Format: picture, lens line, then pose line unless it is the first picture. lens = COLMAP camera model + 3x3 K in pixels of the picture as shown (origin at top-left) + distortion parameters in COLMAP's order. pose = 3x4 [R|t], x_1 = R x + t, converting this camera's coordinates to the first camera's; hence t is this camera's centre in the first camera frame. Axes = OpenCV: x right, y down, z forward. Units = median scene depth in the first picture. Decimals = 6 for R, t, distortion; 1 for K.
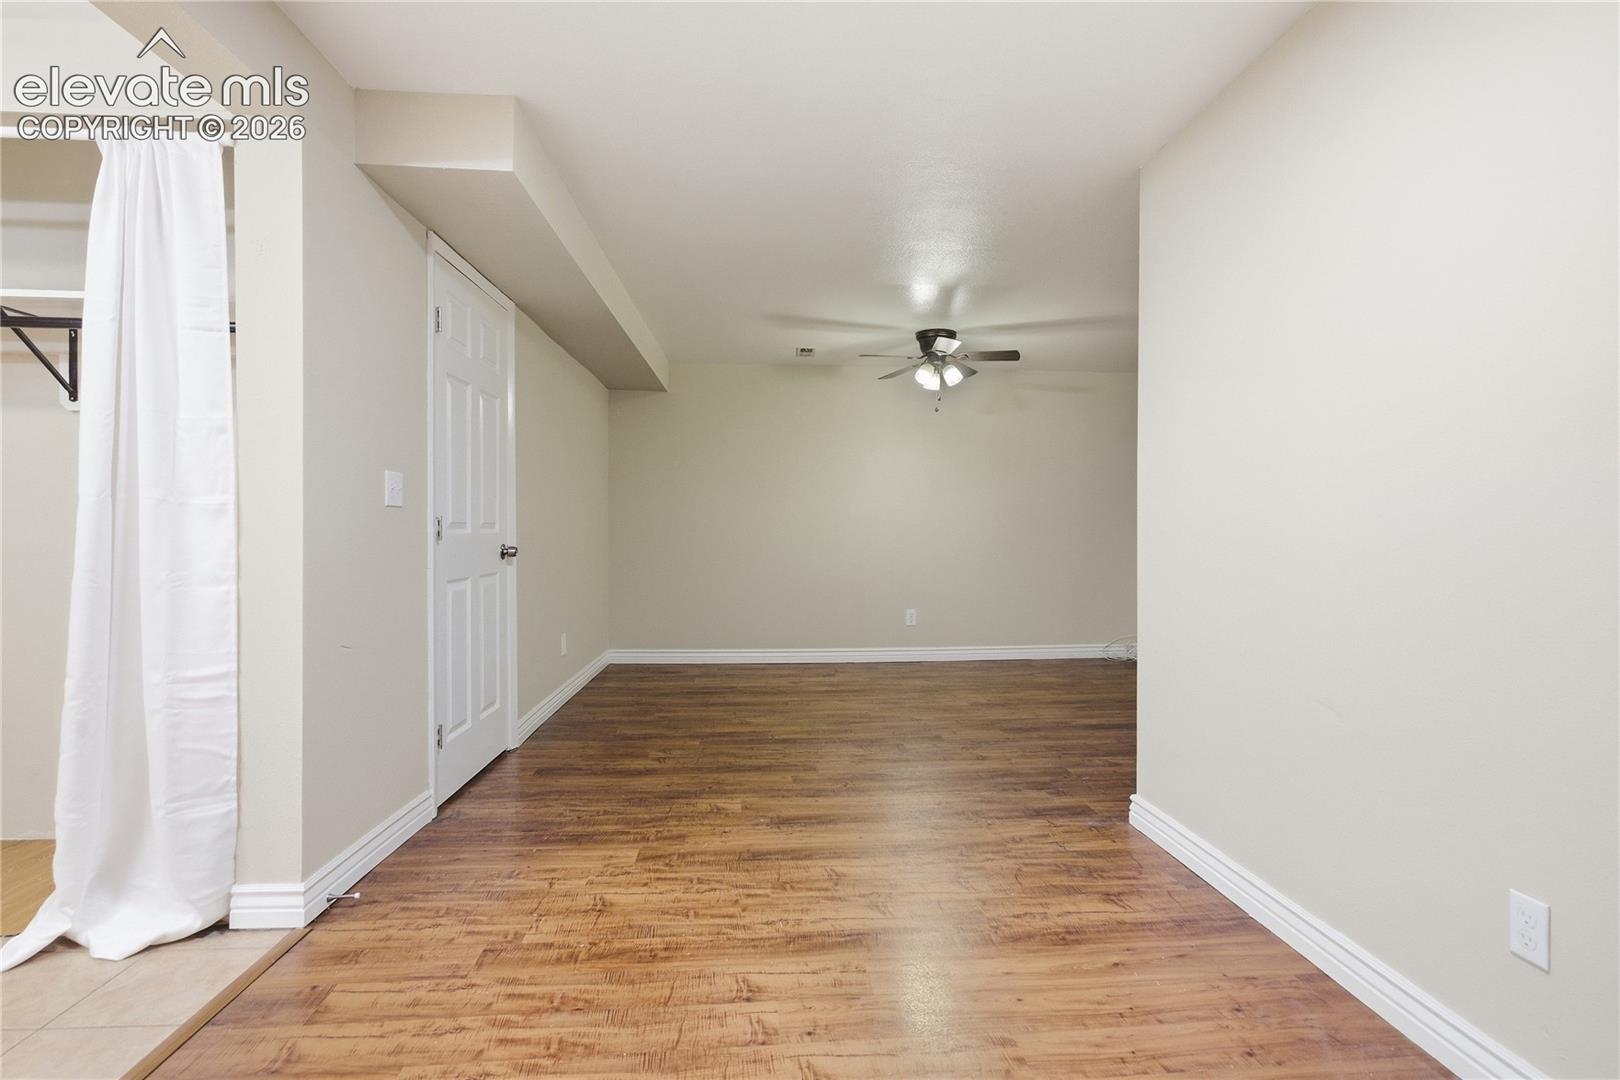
lens RADIAL K [[807.4, 0, 811.1], [0, 807.4, 531.1], [0, 0, 1]] dist [0.003939, 0.000045]
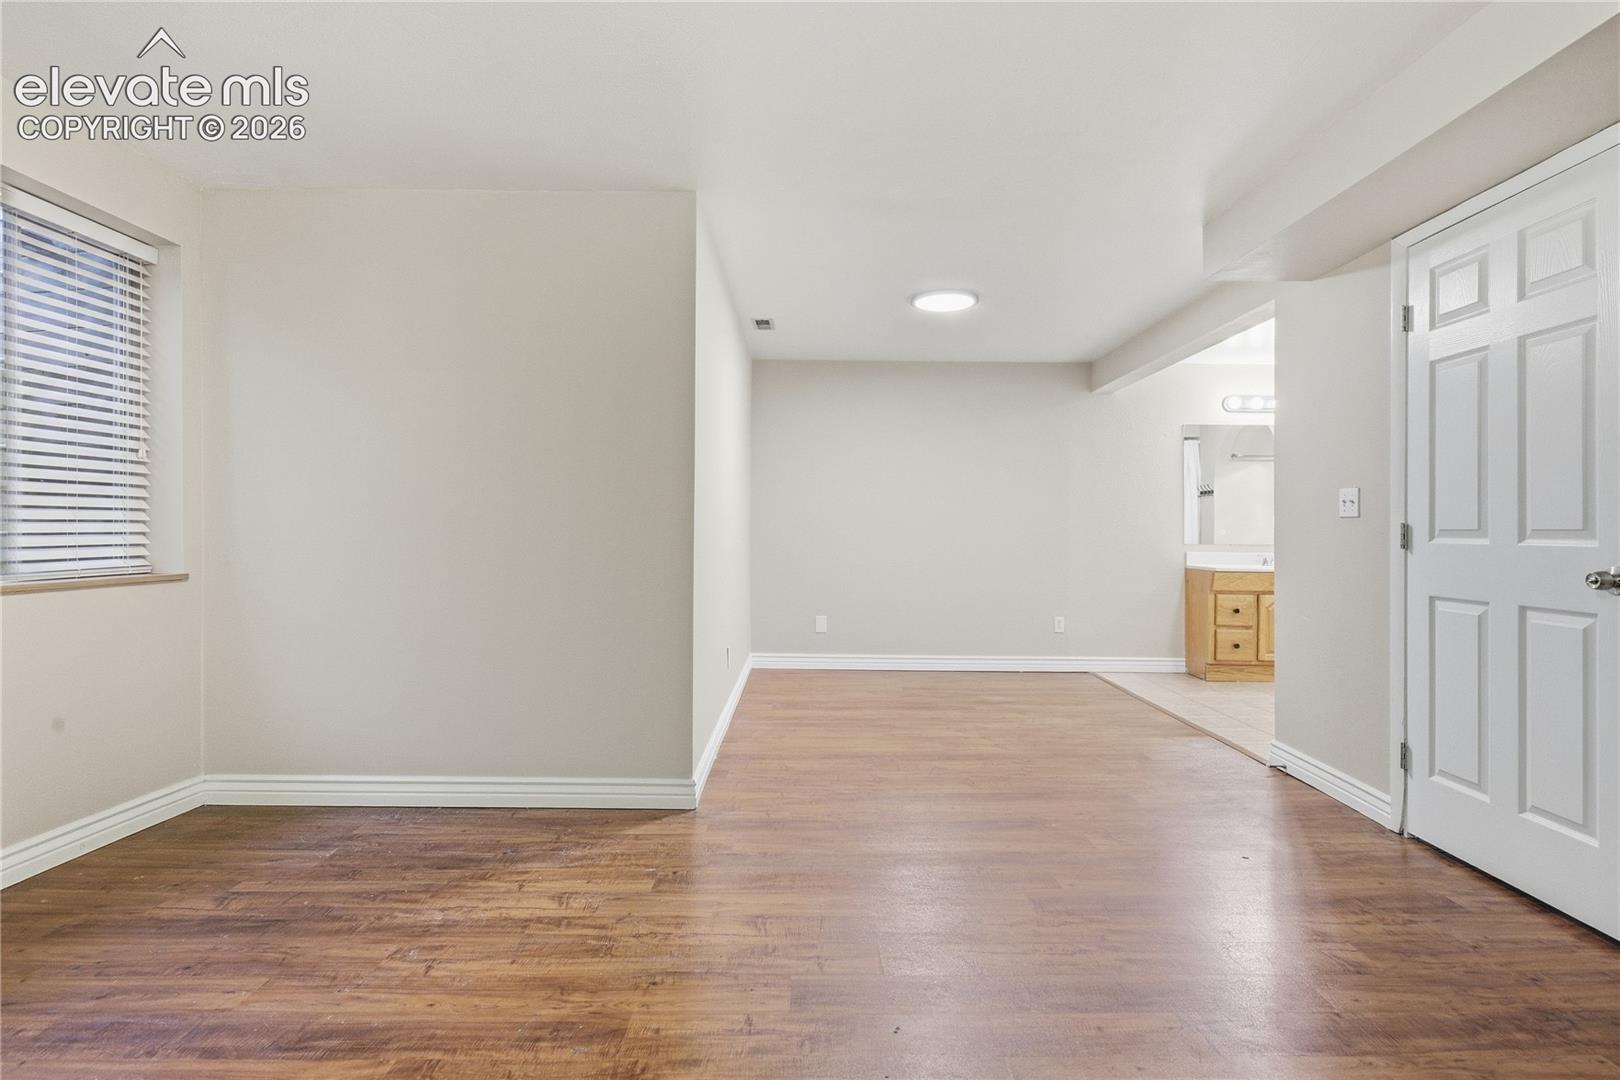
lens RADIAL K [[807.4, 0, 822.0], [0, 807.4, 537.9], [0, 0, 1]] dist [0.003939, 0.000045]
pose [[-0.997930, -0.011385, 0.063290, 0.171163], [-0.010688, 0.999878, 0.011349, -0.005340], [-0.063411, 0.010649, -0.997931, 2.067380]]
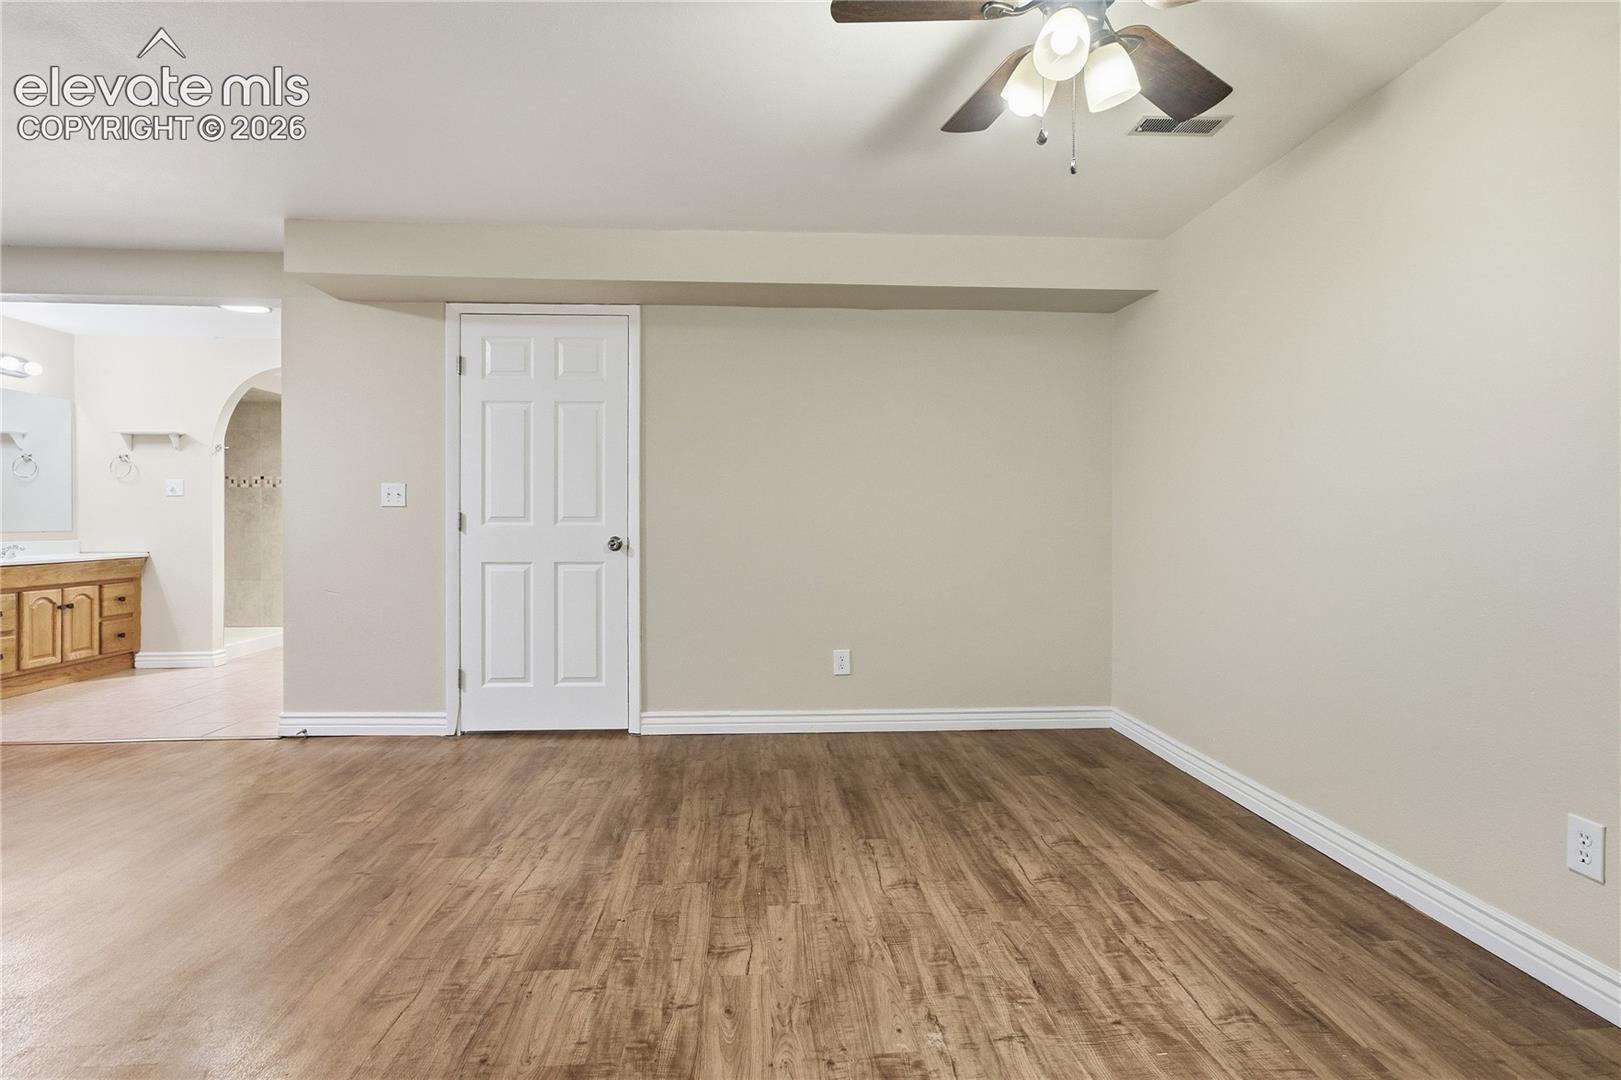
lens RADIAL K [[807.9, 0, 807.1], [0, 807.9, 530.5], [0, 0, 1]] dist [0.003939, 0.000045]
pose [[-0.009552, 0.004977, -0.999942, 0.893042], [-0.004848, 0.999976, 0.005024, 0.002424], [0.999943, 0.004896, -0.009528, 1.645661]]
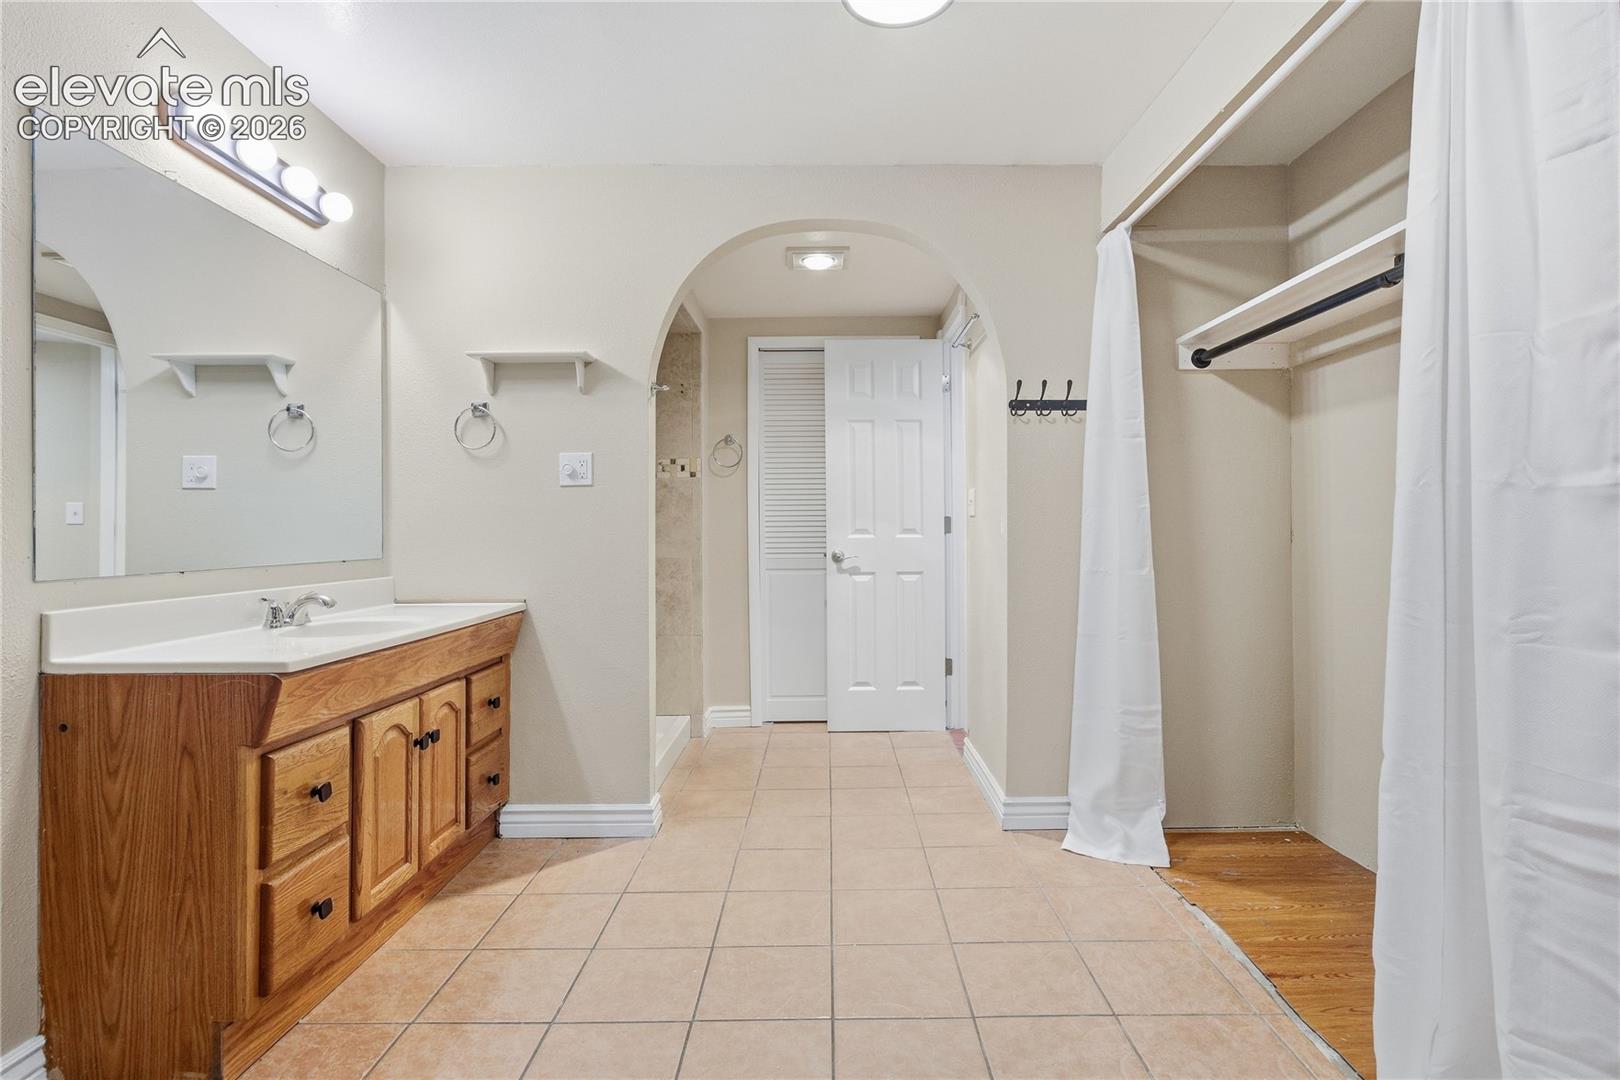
lens RADIAL K [[807.4, 0, 825.7], [0, 807.4, 525.0], [0, 0, 1]] dist [0.003939, 0.000045]
pose [[-0.060993, -0.013760, -0.998043, -0.150306], [0.004599, 0.999890, -0.014066, -0.002690], [0.998128, -0.005448, -0.060923, 0.402157]]
